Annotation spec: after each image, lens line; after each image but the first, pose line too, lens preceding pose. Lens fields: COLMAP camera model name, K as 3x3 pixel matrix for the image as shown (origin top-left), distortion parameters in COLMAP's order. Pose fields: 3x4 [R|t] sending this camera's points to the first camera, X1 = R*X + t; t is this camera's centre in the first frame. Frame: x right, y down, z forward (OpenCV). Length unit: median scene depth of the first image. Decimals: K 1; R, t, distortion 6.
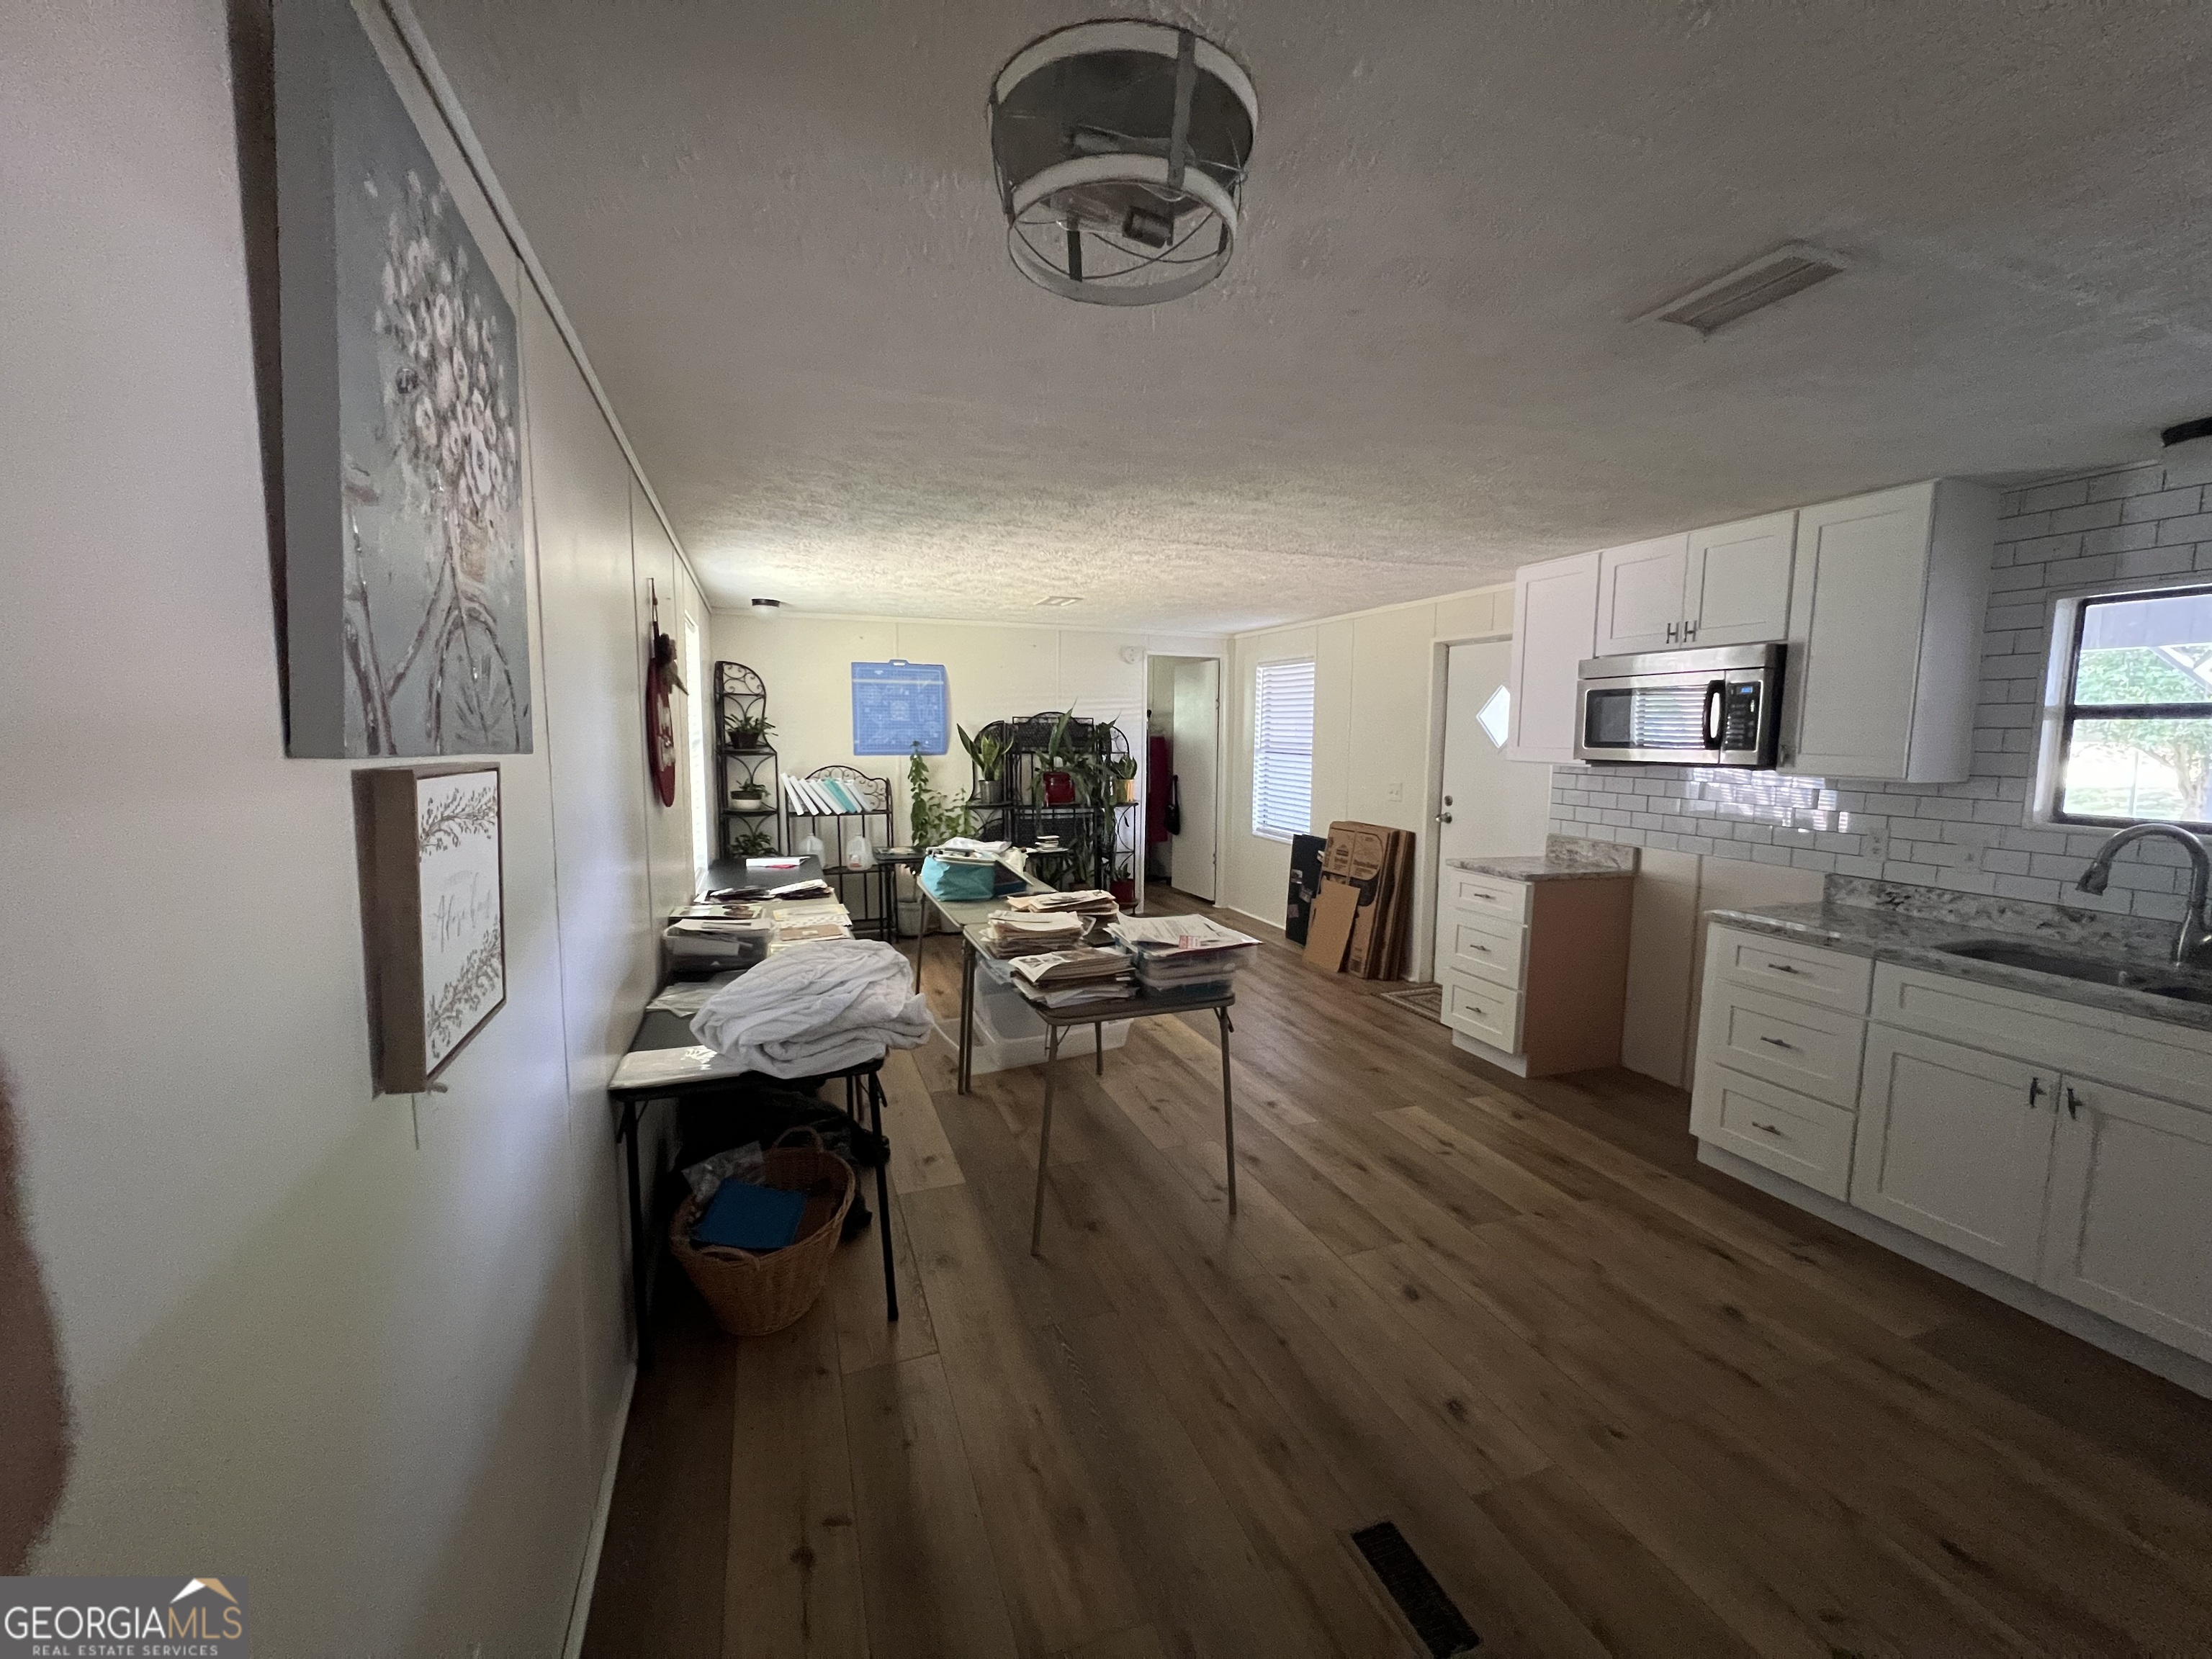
lens RADIAL K [[893.3, 0, 1106.0], [0, 893.3, 829.5], [0, 0, 1]] dist [0.008652, -0.000263]
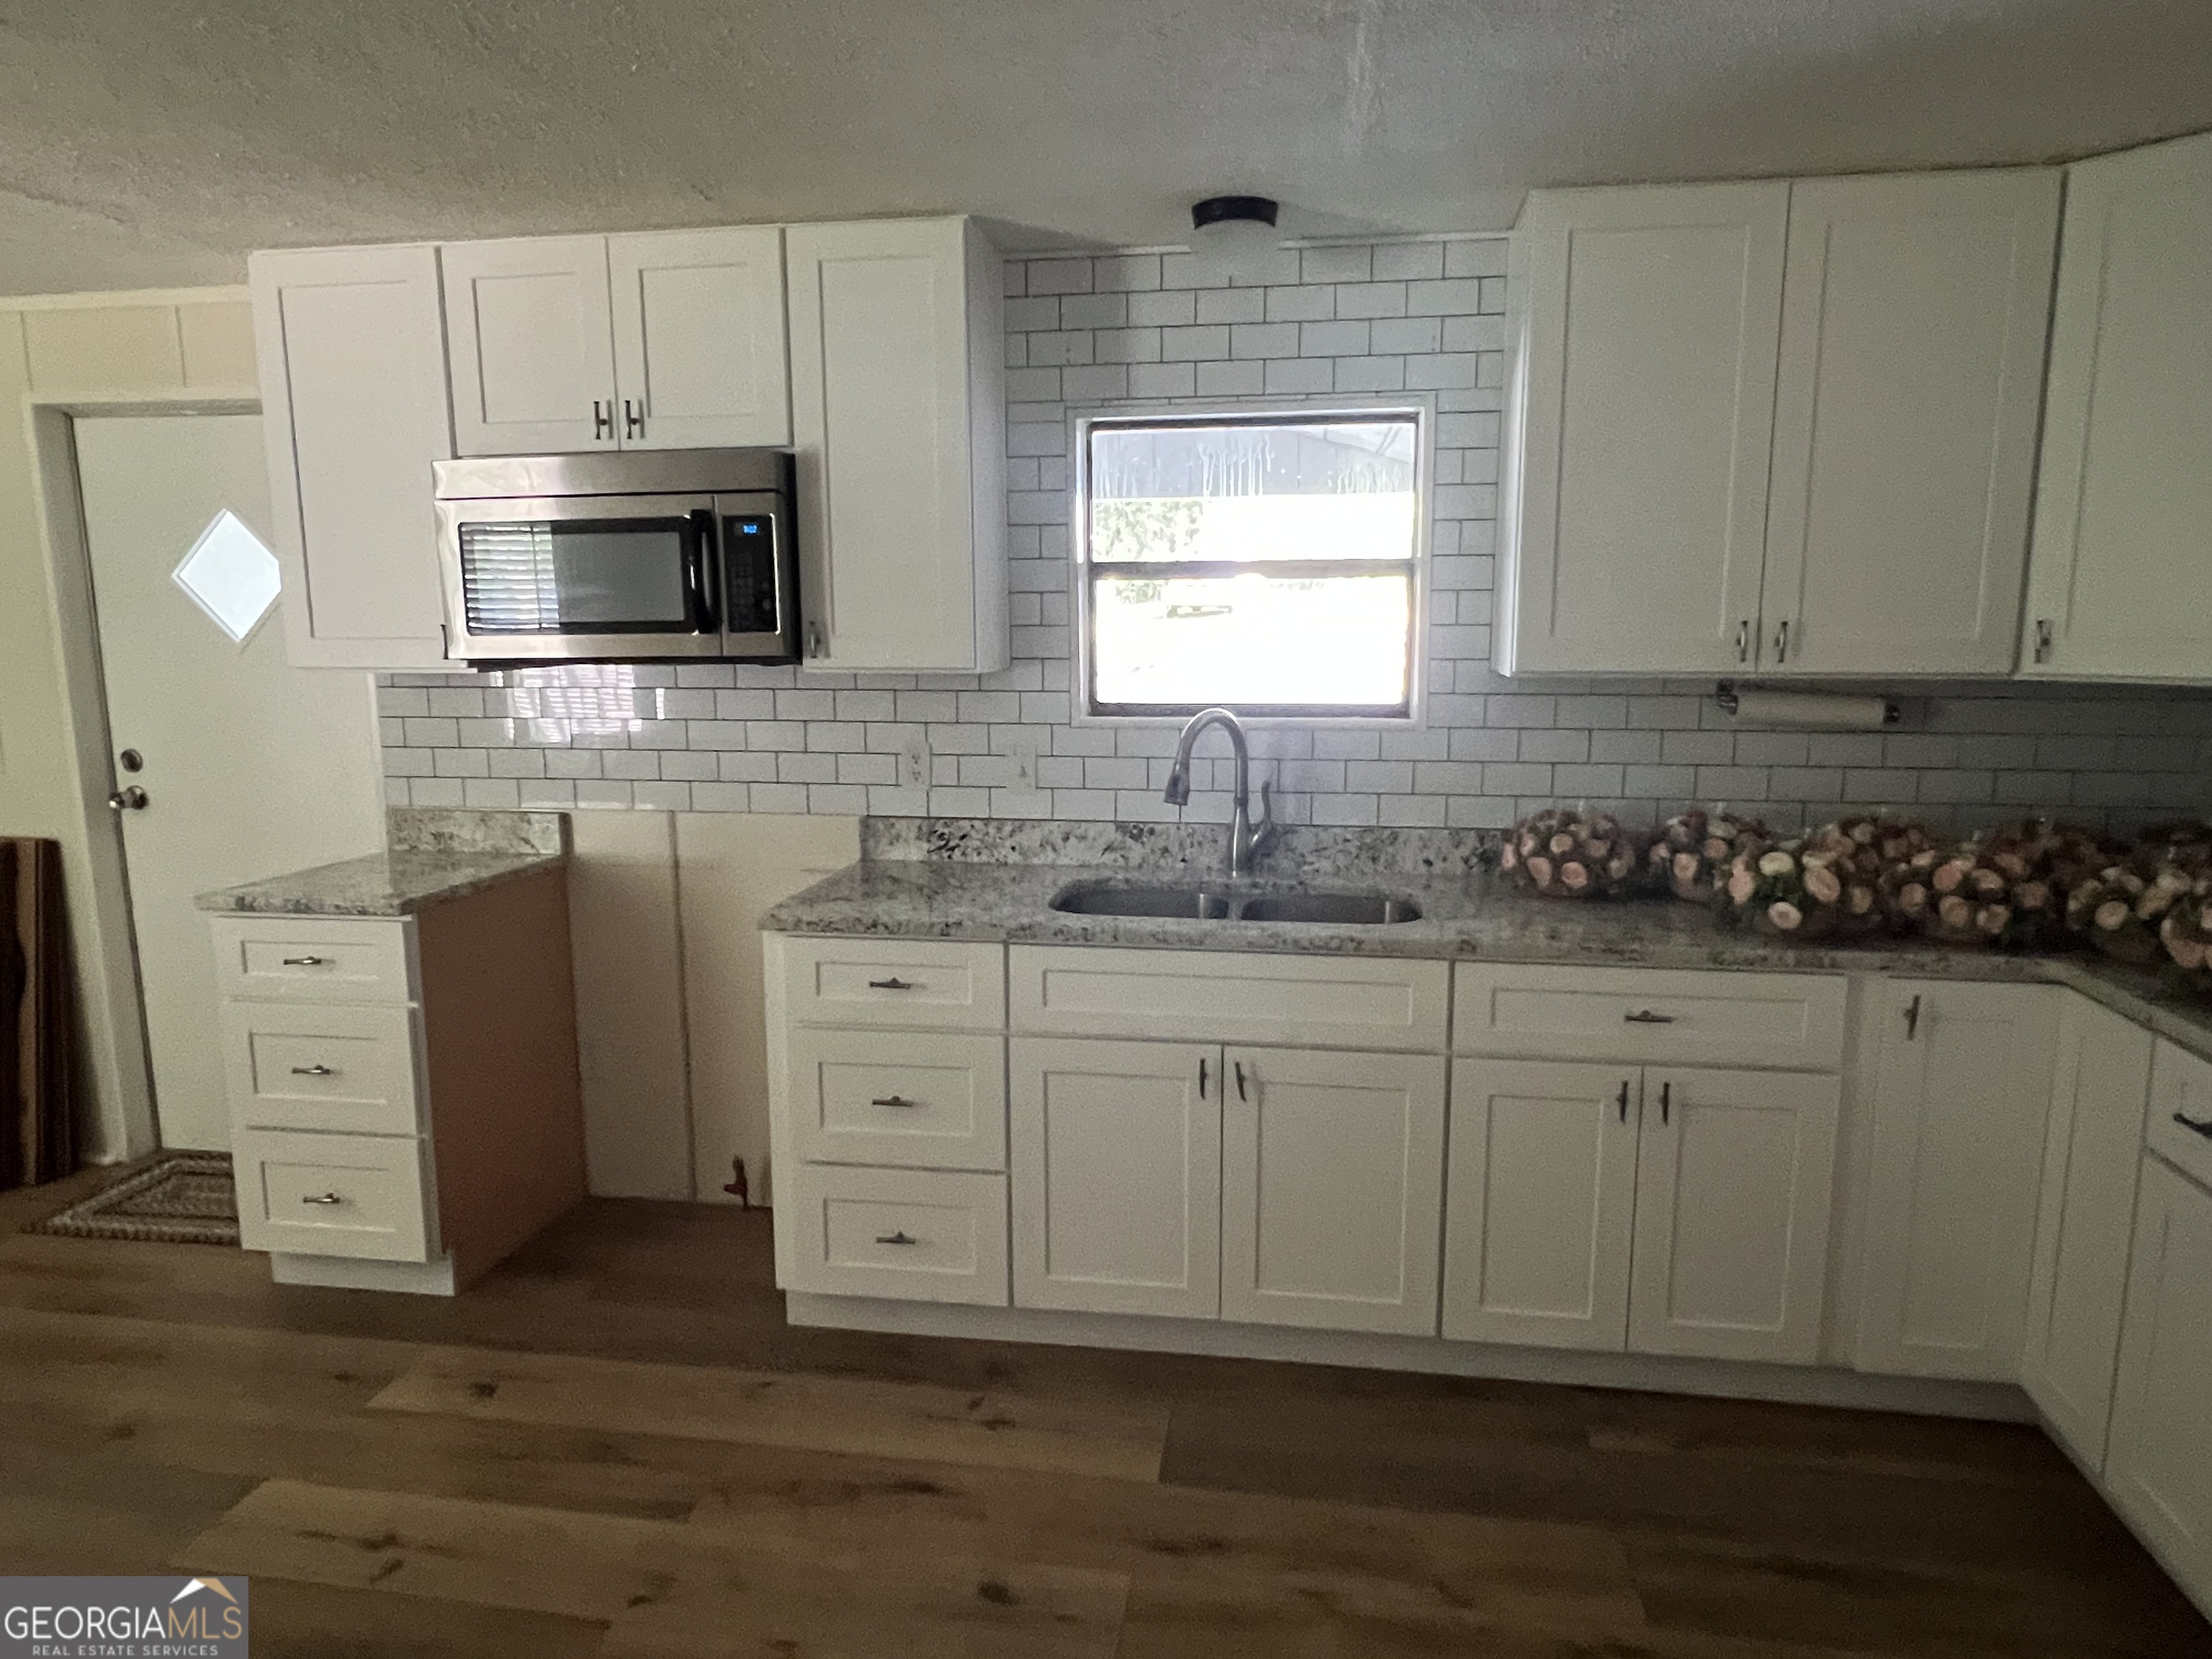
lens RADIAL K [[1380.2, 0, 1106.0], [0, 1380.2, 829.5], [0, 0, 1]] dist [-0.004891, 0.001305]
pose [[0.490303, -0.152163, 0.858167, 0.025387], [0.108421, 0.987642, 0.113175, -0.037445], [-0.864782, 0.037553, 0.500741, 0.347403]]
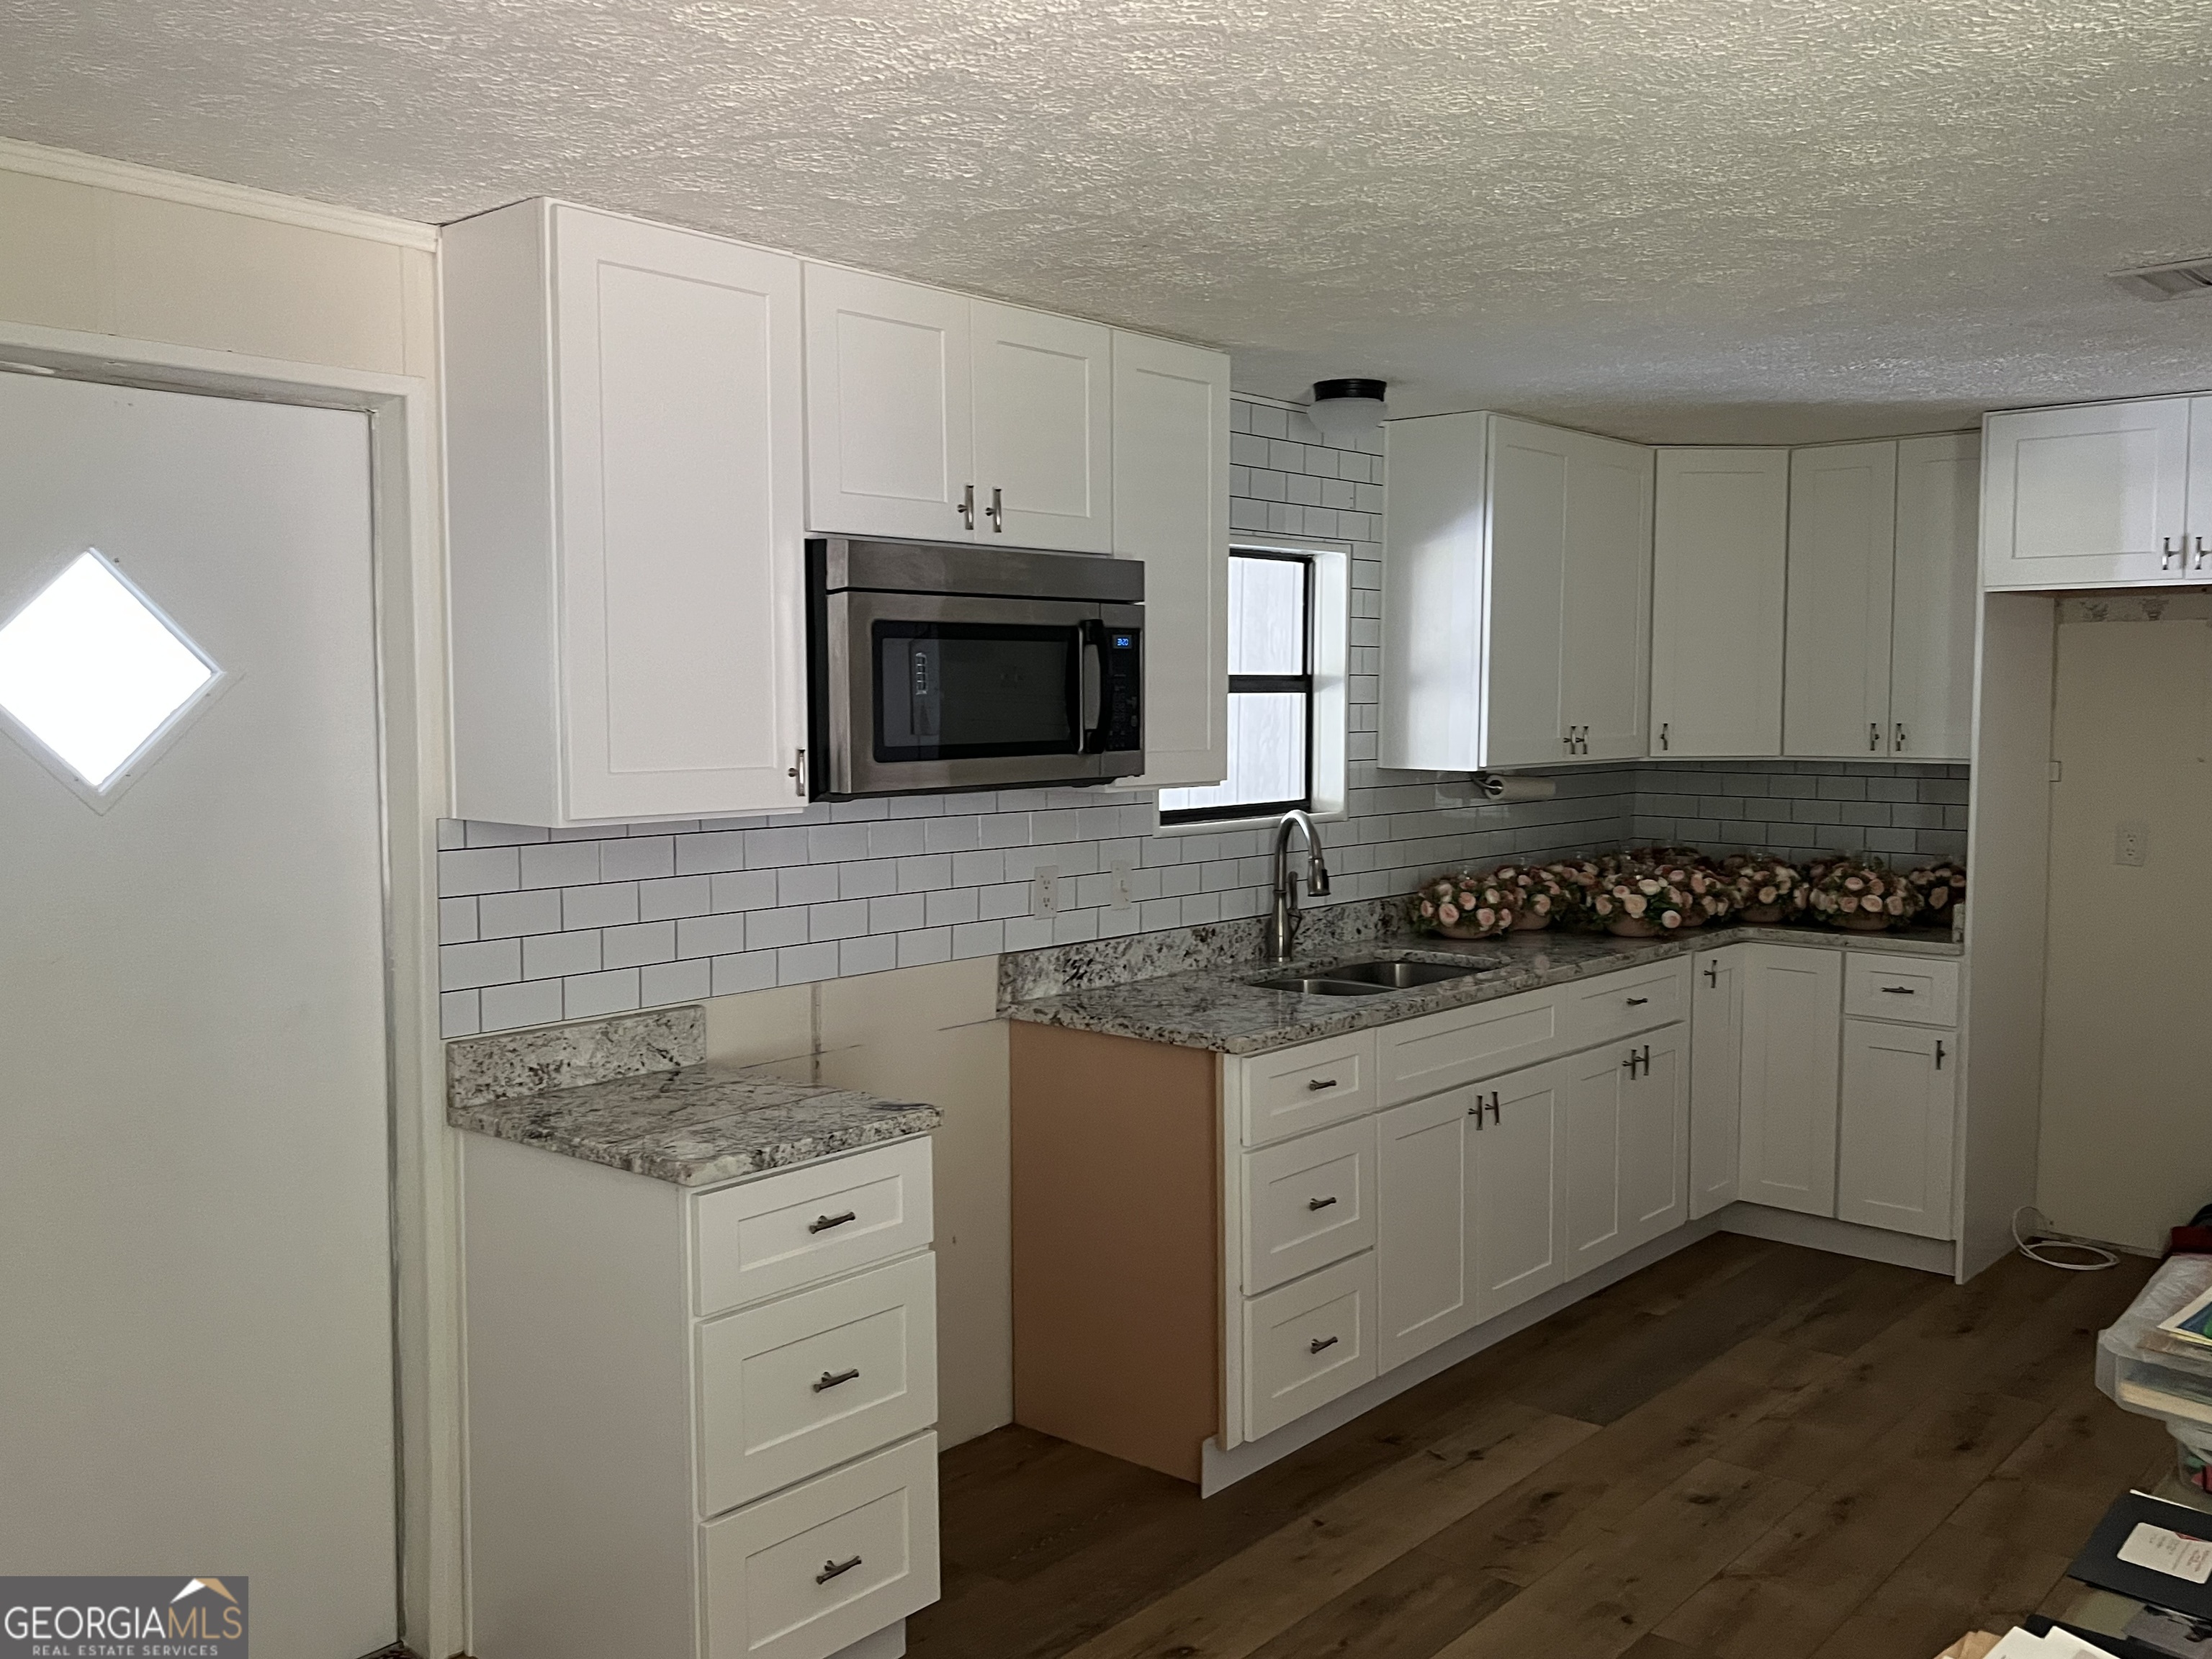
lens RADIAL K [[1860.3, 0, 1106.0], [0, 1860.3, 829.5], [0, 0, 1]] dist [0.142640, -0.301155]
pose [[-0.477112, -0.077416, 0.875426, -0.283203], [0.093366, 0.986010, 0.138081, -0.195971], [-0.873869, 0.147615, -0.463210, 1.519676]]
